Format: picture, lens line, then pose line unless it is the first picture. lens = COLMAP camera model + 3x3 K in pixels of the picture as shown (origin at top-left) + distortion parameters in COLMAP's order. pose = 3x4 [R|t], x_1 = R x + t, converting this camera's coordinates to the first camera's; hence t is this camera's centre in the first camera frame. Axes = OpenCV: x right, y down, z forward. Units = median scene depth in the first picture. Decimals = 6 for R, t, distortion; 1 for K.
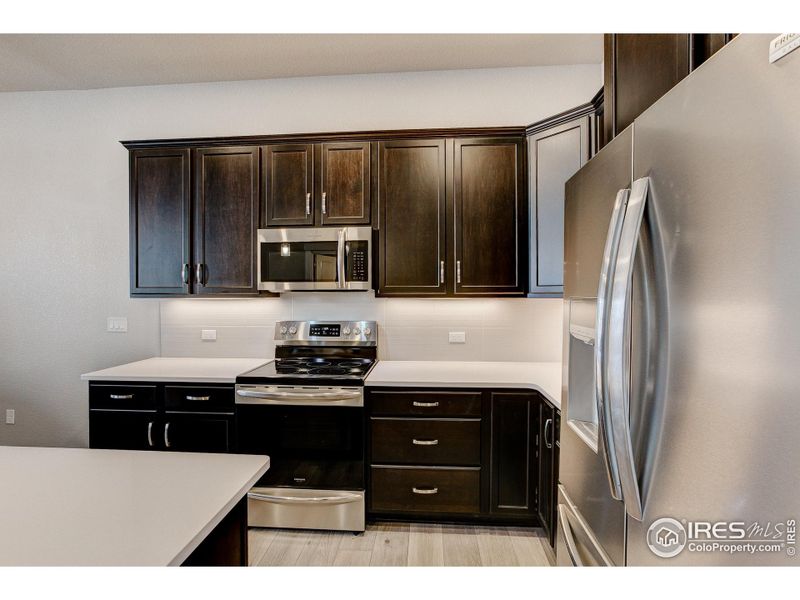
lens RADIAL K [[357.7, 0, 400.0], [0, 357.7, 300.0], [0, 0, 1]] dist [-0.000227, 0.011679]
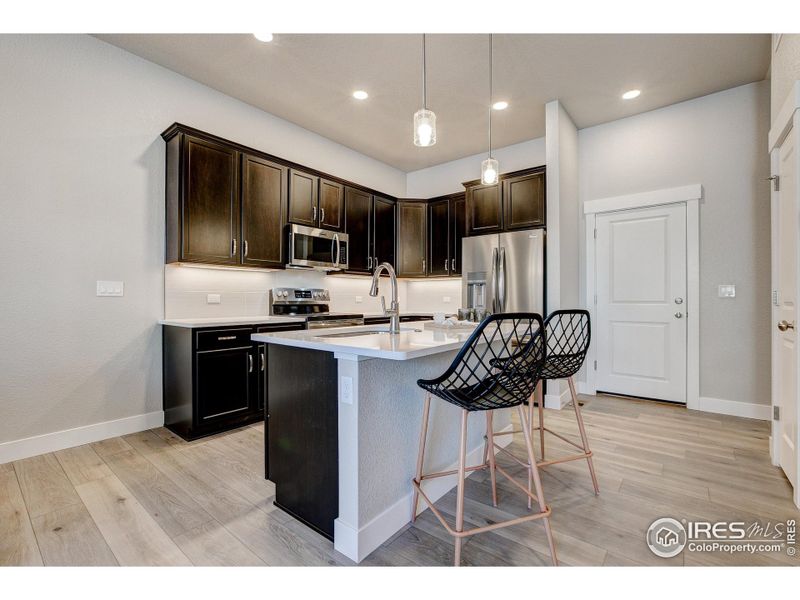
lens RADIAL K [[357.7, 0, 400.0], [0, 357.7, 300.0], [0, 0, 1]] dist [-0.000227, 0.011679]
pose [[0.566823, -0.004093, 0.823829, -1.244350], [0.001056, 0.999990, 0.004242, 0.104077], [-0.823839, -0.001535, 0.566822, -0.208635]]
